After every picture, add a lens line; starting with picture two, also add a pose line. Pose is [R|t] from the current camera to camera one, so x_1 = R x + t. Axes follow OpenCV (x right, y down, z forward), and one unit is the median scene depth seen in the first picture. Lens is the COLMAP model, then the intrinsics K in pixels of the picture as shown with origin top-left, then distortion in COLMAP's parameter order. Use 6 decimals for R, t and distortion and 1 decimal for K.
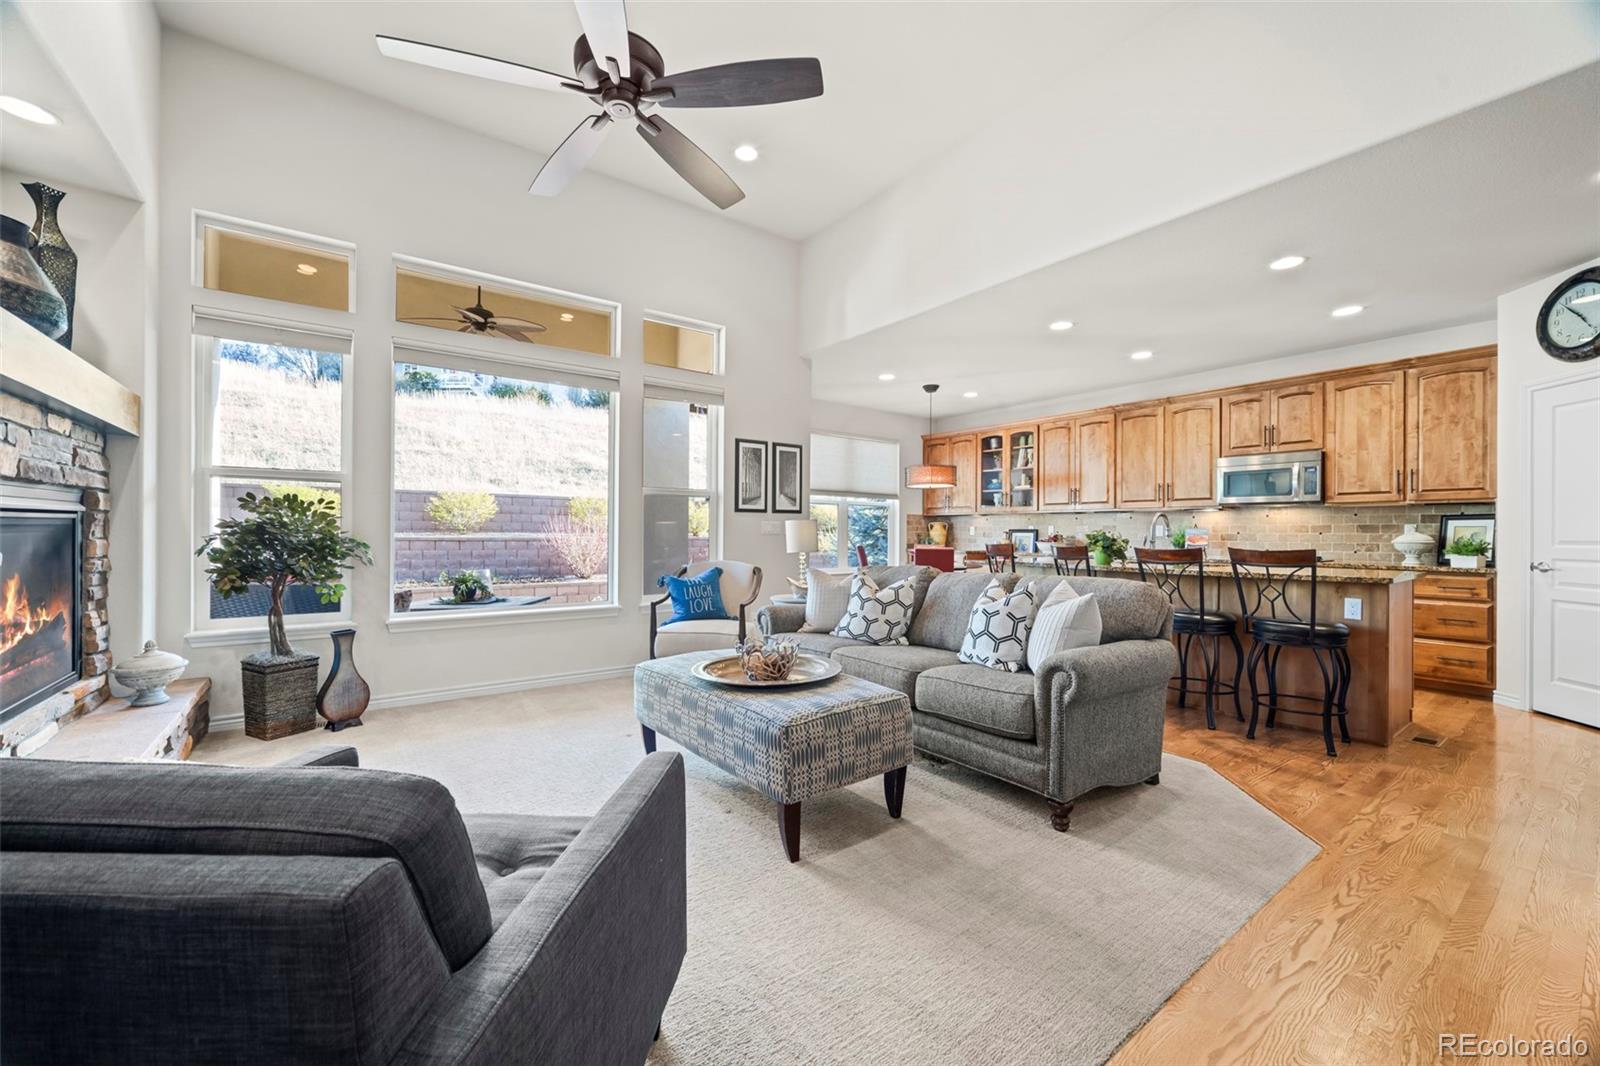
lens RADIAL K [[626.6, 0, 800.2], [0, 626.6, 528.7], [0, 0, 1]] dist [-0.013732, 0.006362]
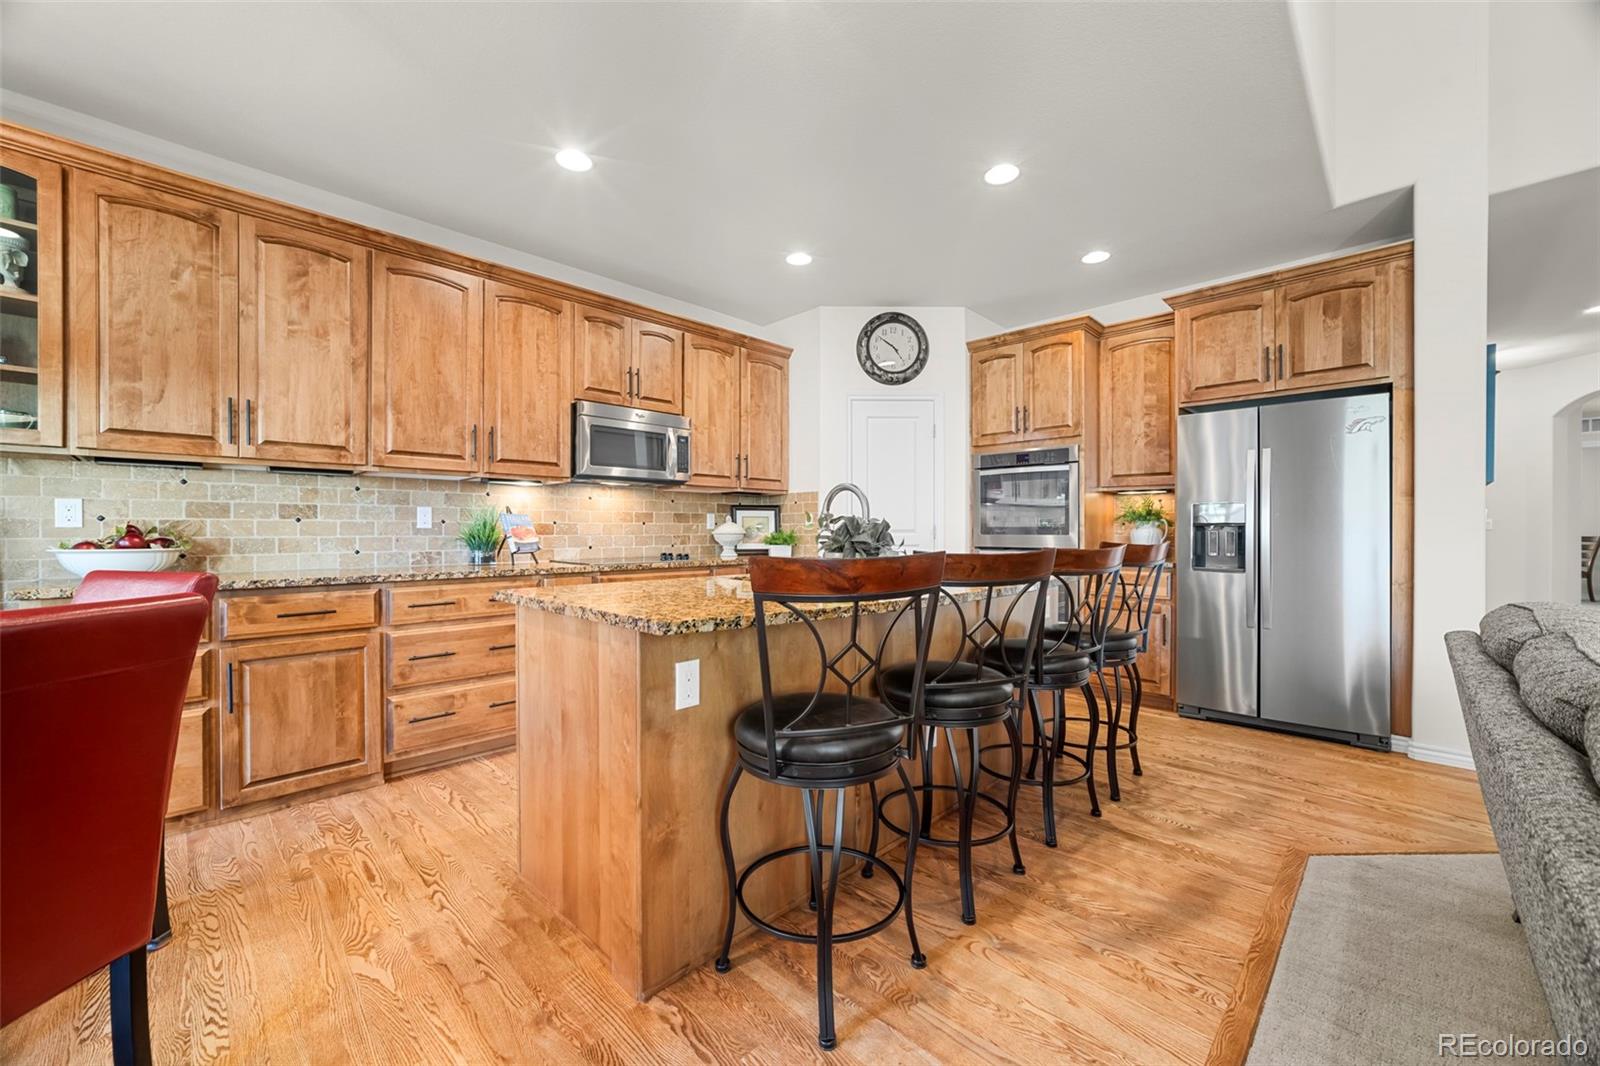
lens RADIAL K [[626.6, 0, 804.1], [0, 626.6, 528.1], [0, 0, 1]] dist [-0.013732, 0.006362]
pose [[-0.155831, -0.006921, 0.987760, 0.033061], [-0.008824, 0.999945, 0.005615, 0.008217], [-0.987744, -0.007841, -0.155883, 1.006909]]
